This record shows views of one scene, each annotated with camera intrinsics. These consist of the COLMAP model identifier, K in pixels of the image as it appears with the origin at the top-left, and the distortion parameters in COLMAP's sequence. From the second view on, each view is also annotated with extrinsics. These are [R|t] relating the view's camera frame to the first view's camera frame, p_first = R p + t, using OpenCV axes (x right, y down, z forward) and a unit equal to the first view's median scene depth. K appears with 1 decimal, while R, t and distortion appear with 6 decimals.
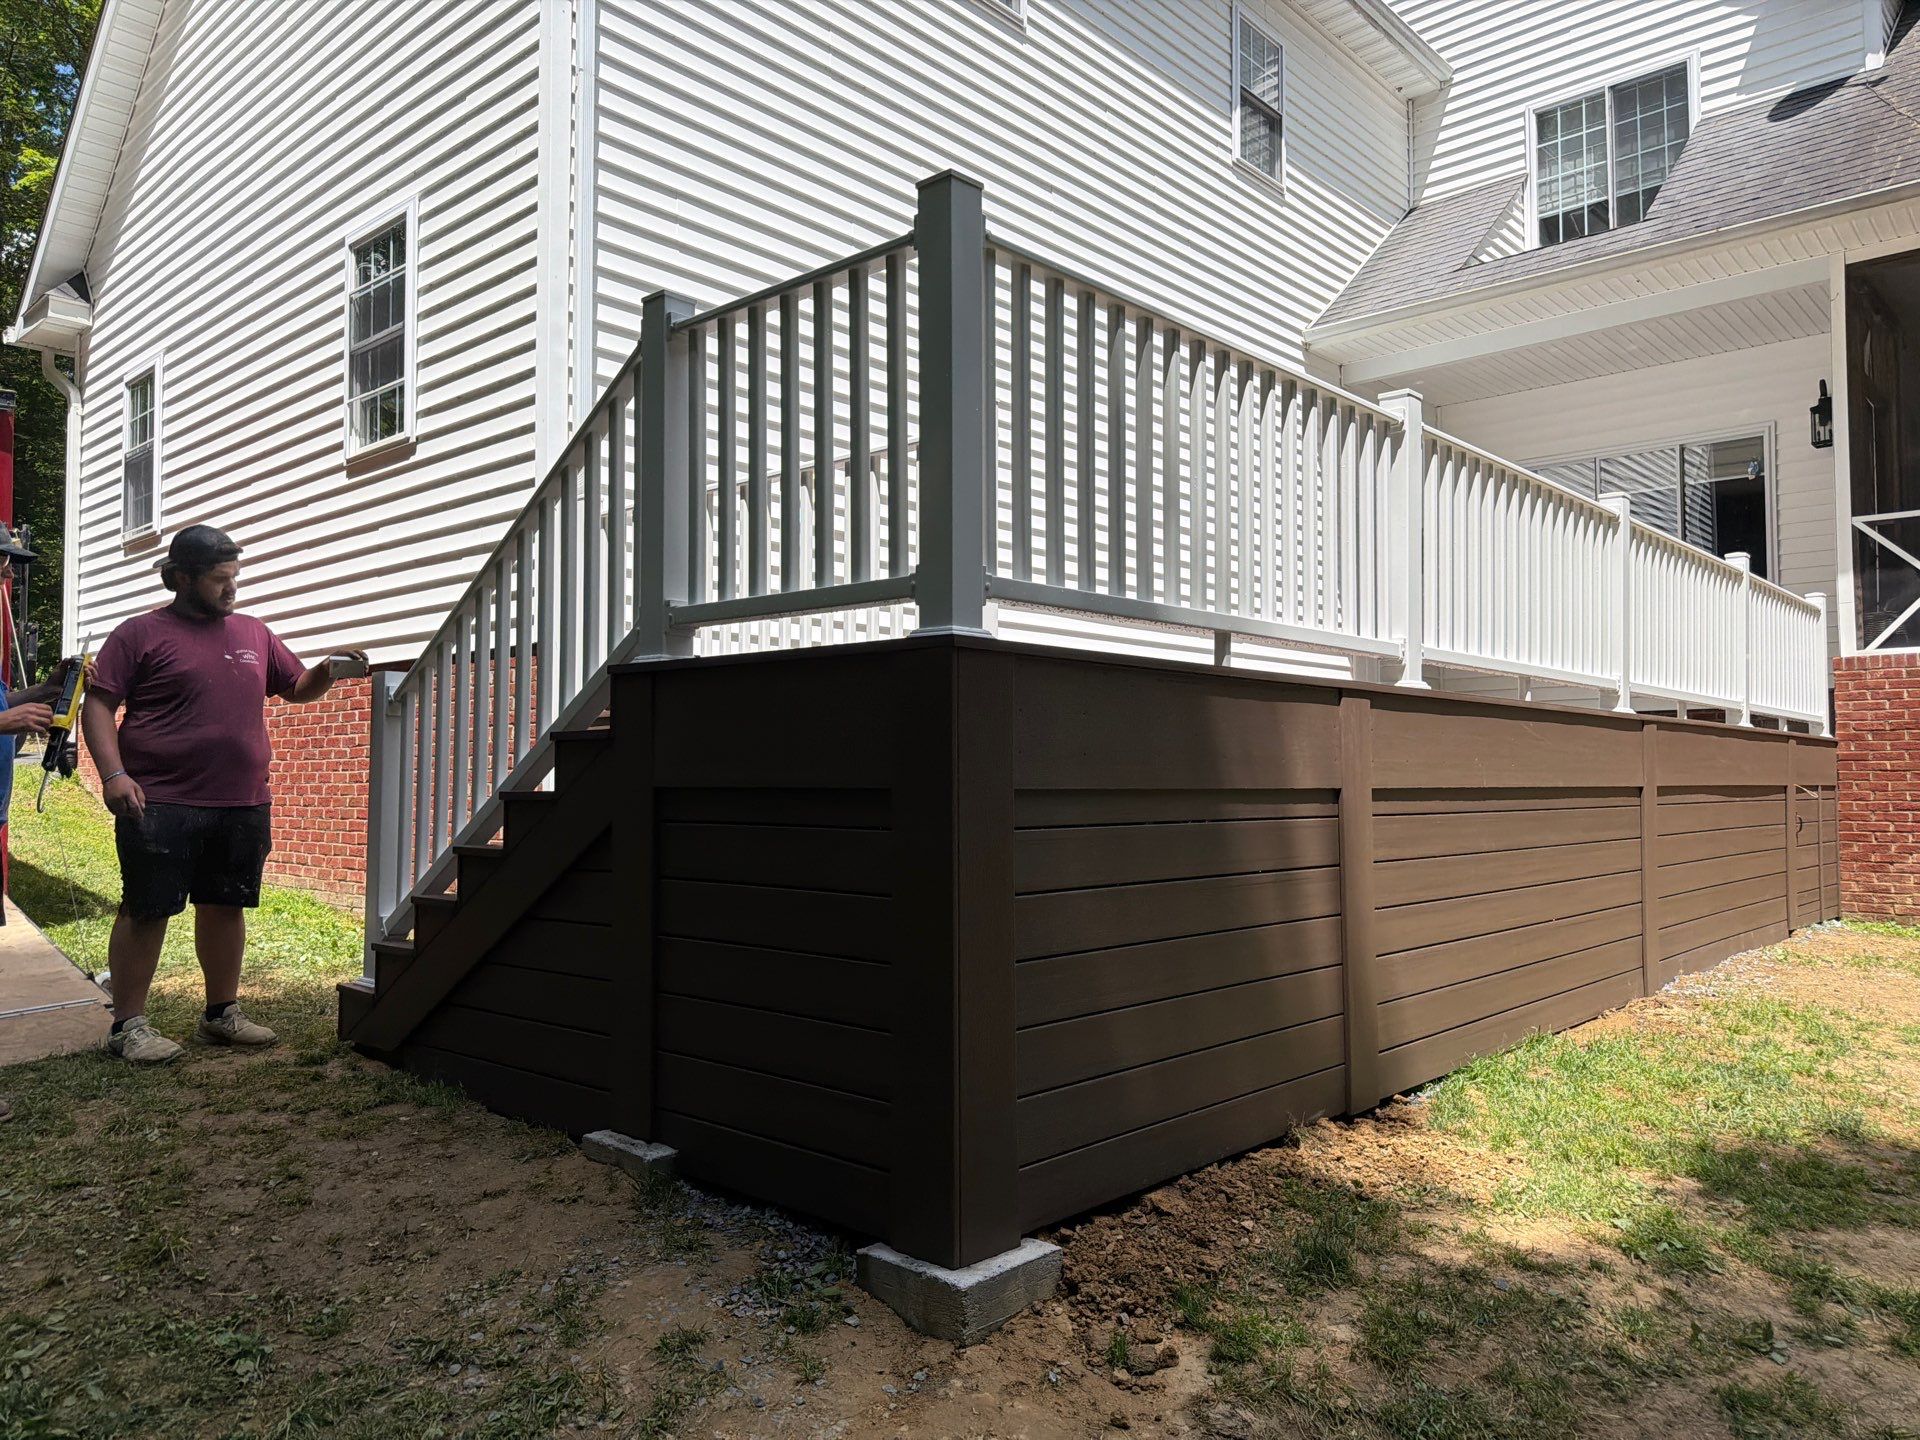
lens RADIAL K [[1350.5, 0, 969.9], [0, 1350.5, 719.0], [0, 0, 1]] dist [0.025378, -0.023540]
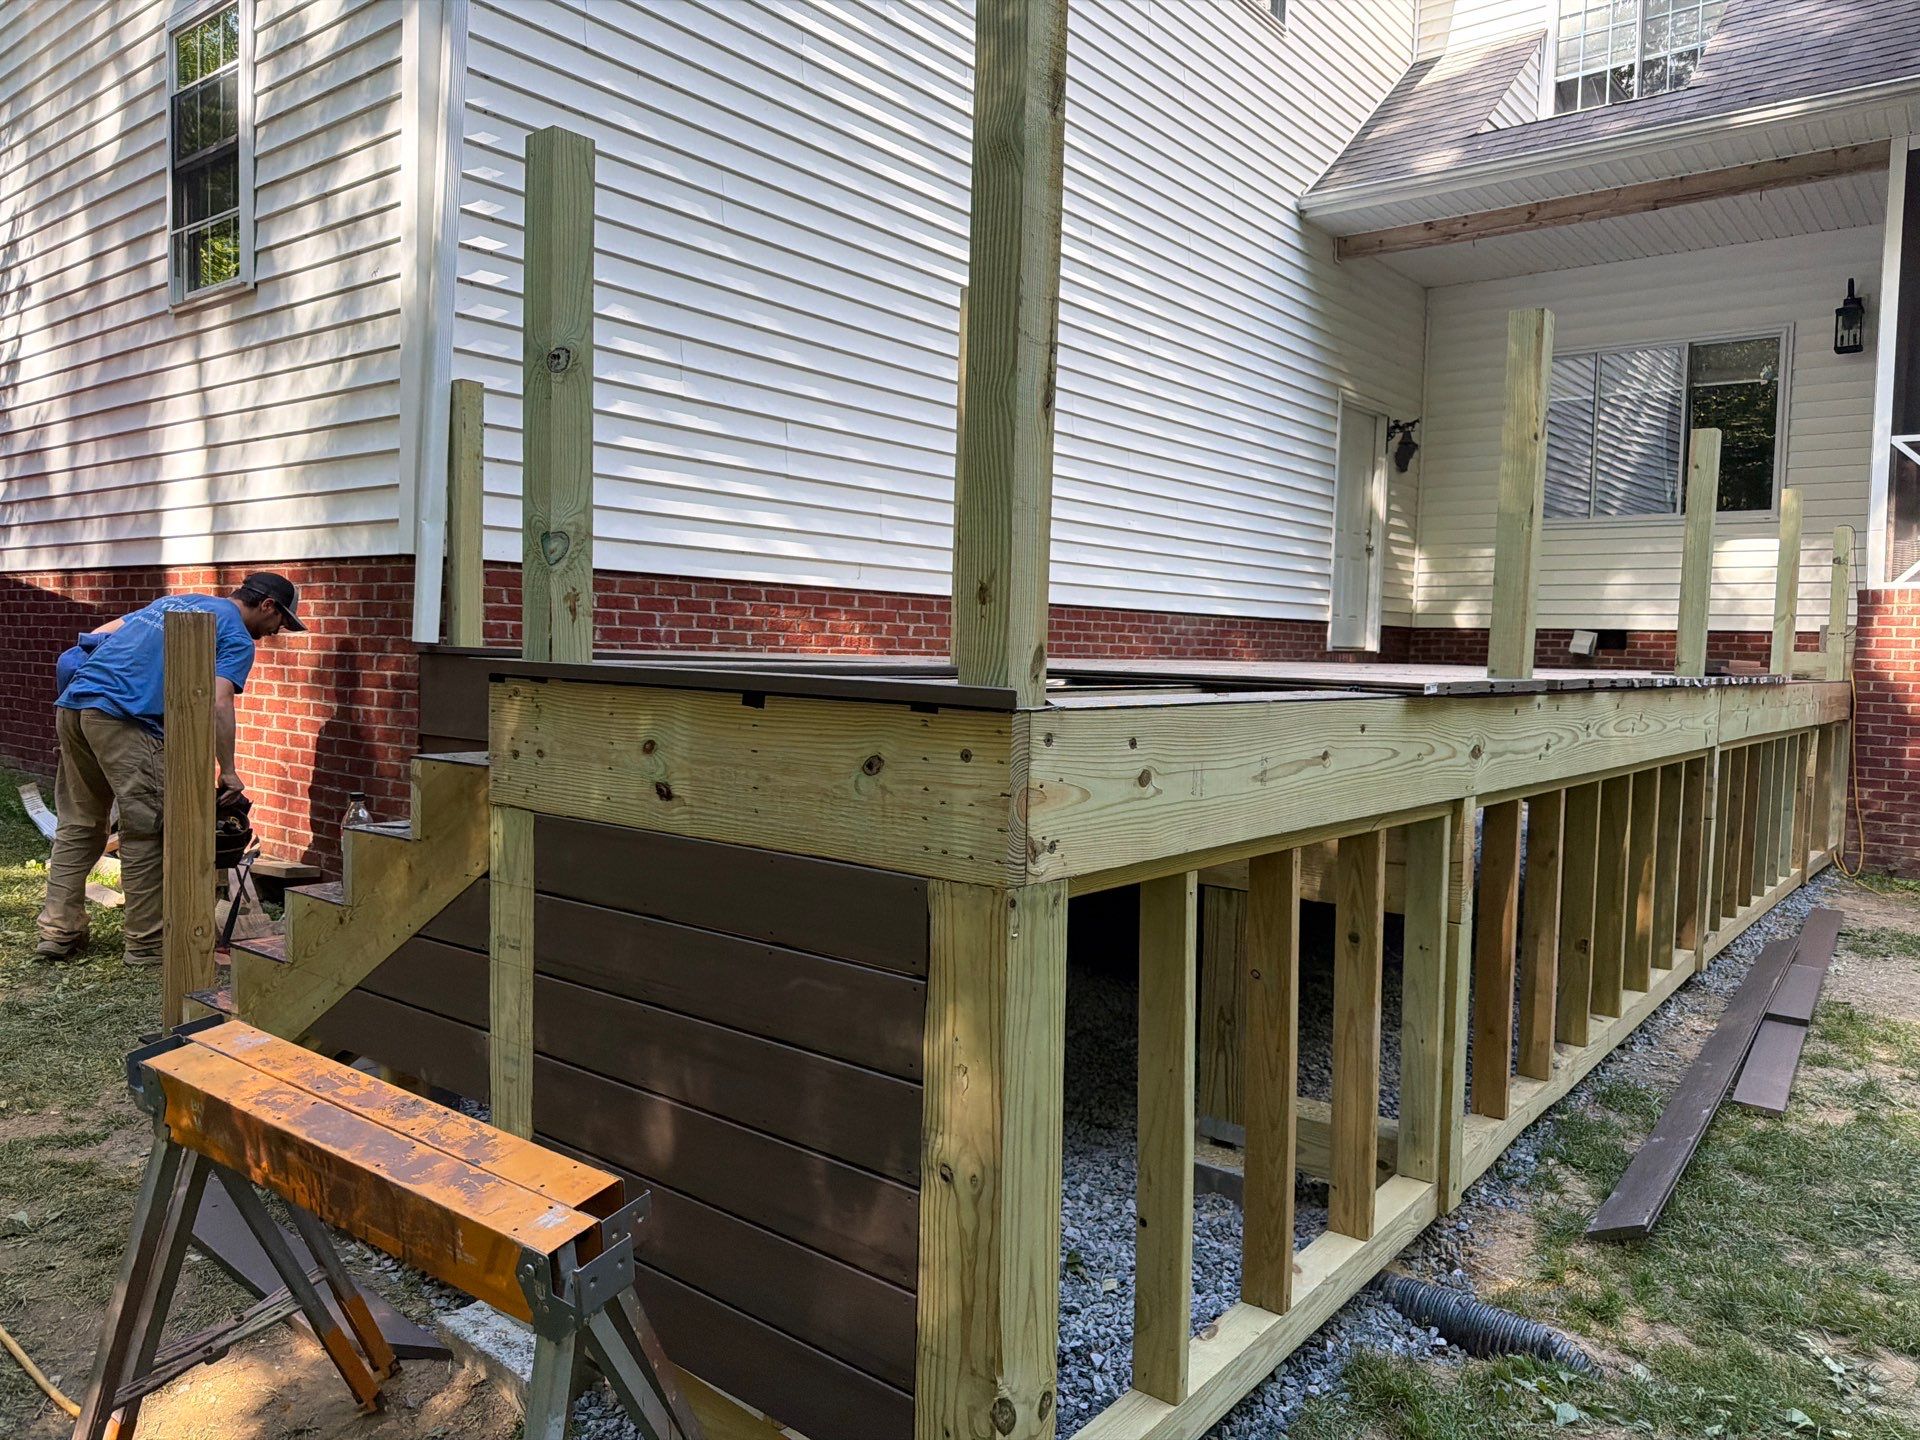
lens RADIAL K [[1350.5, 0, 978.2], [0, 1350.5, 703.9], [0, 0, 1]] dist [0.025378, -0.023540]
pose [[0.997522, 0.022668, 0.066597, -0.021527], [-0.028657, 0.995493, 0.090406, -0.033737], [-0.064248, -0.092091, 0.993676, 0.112871]]
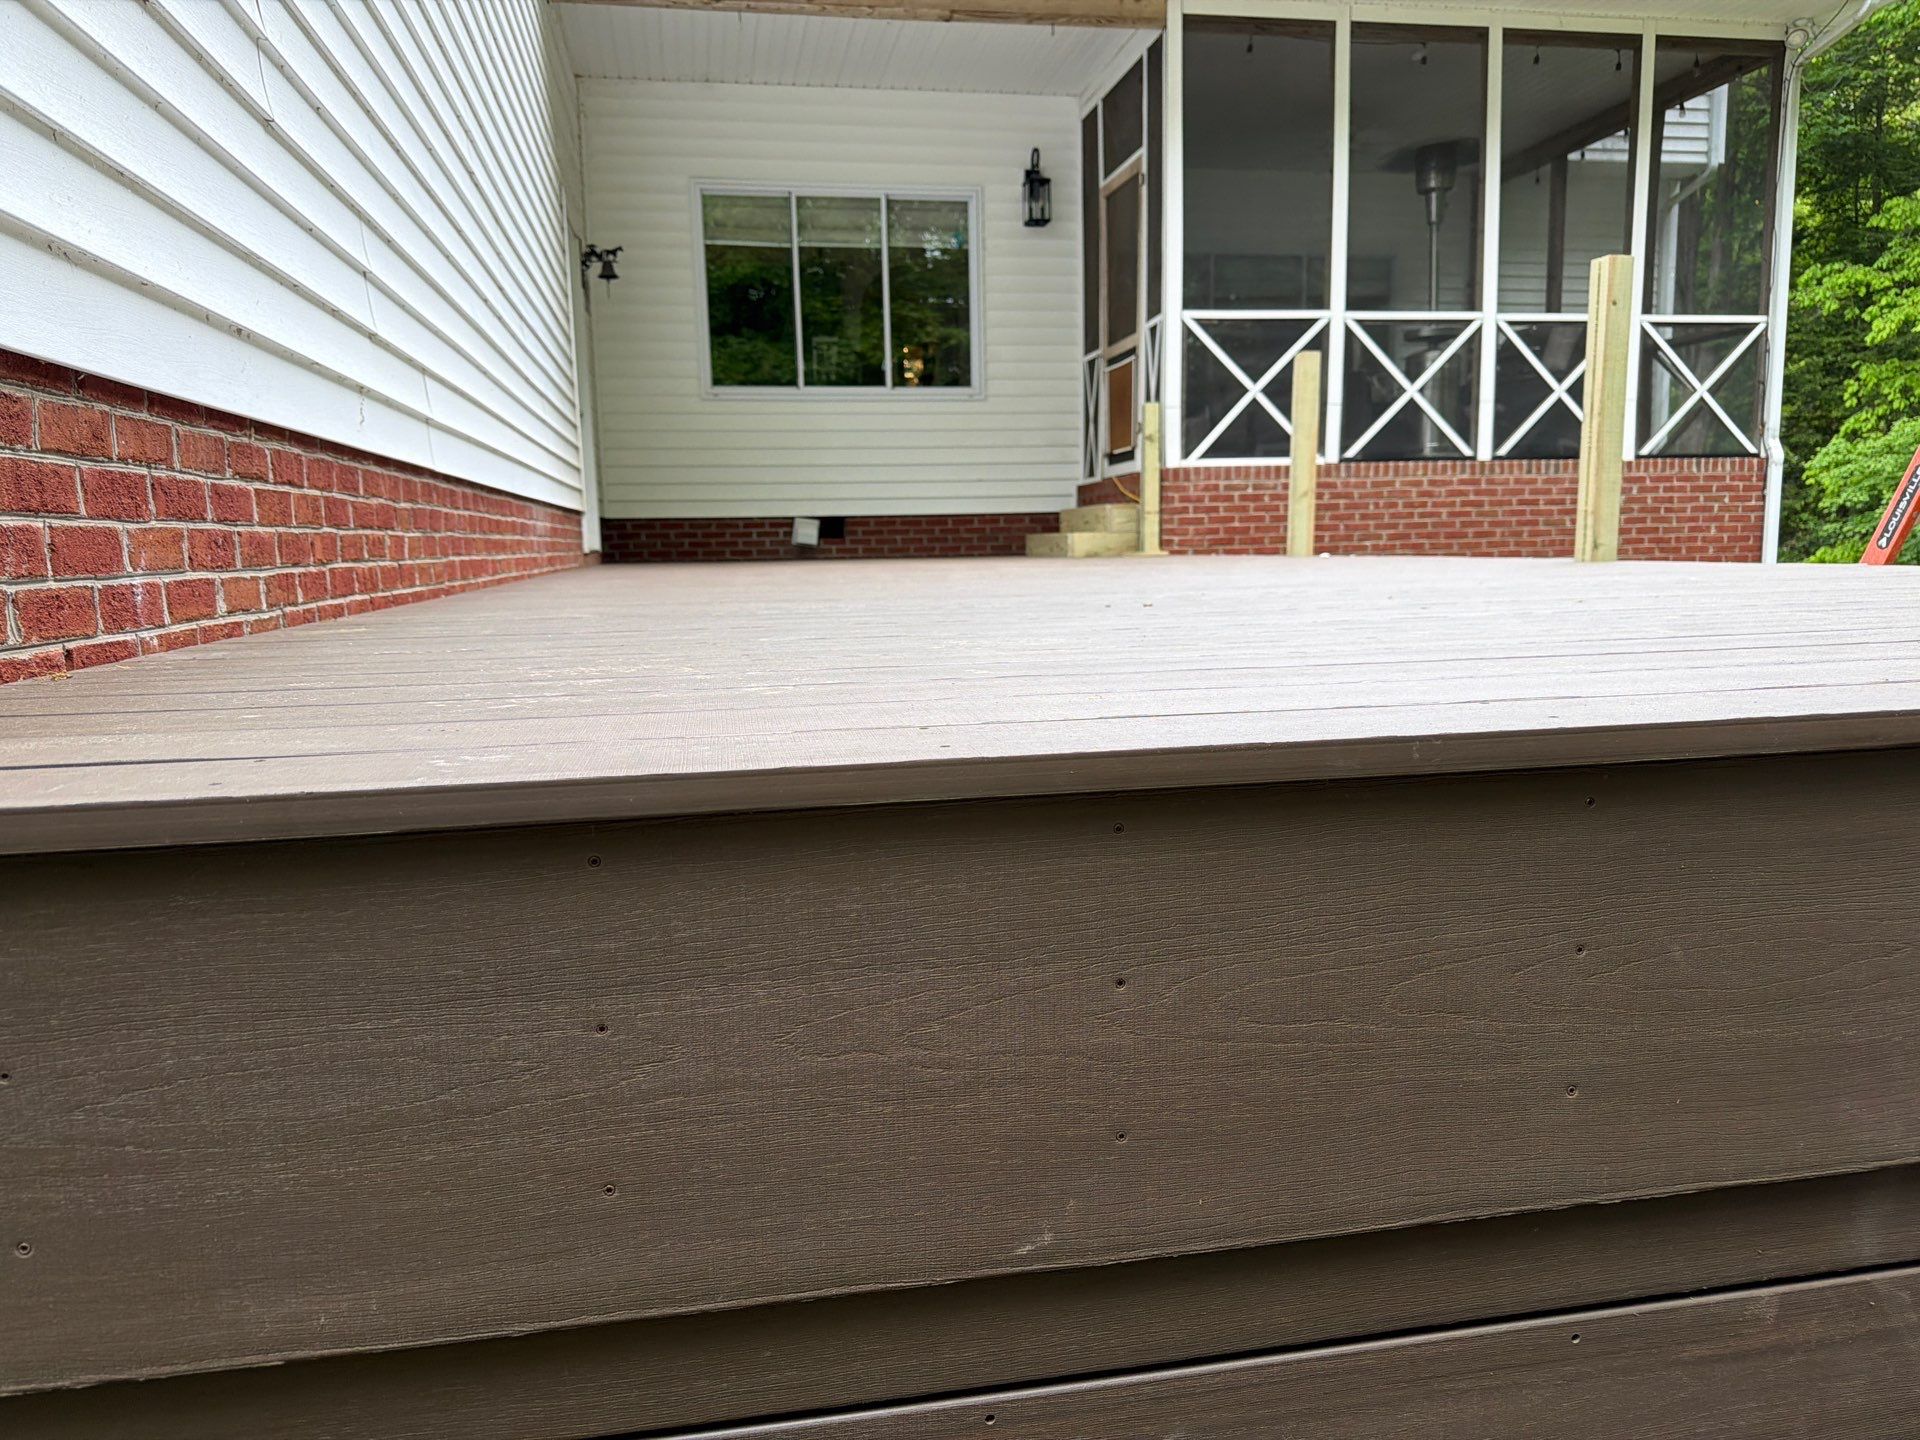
lens RADIAL K [[1365.6, 0, 978.2], [0, 1365.6, 715.6], [0, 0, 1]] dist [0.062499, -0.050982]
pose [[0.590320, -0.113437, 0.799159, -0.205960], [-0.016713, 0.988145, 0.152609, -0.017688], [-0.806996, -0.103444, 0.581426, 0.539266]]
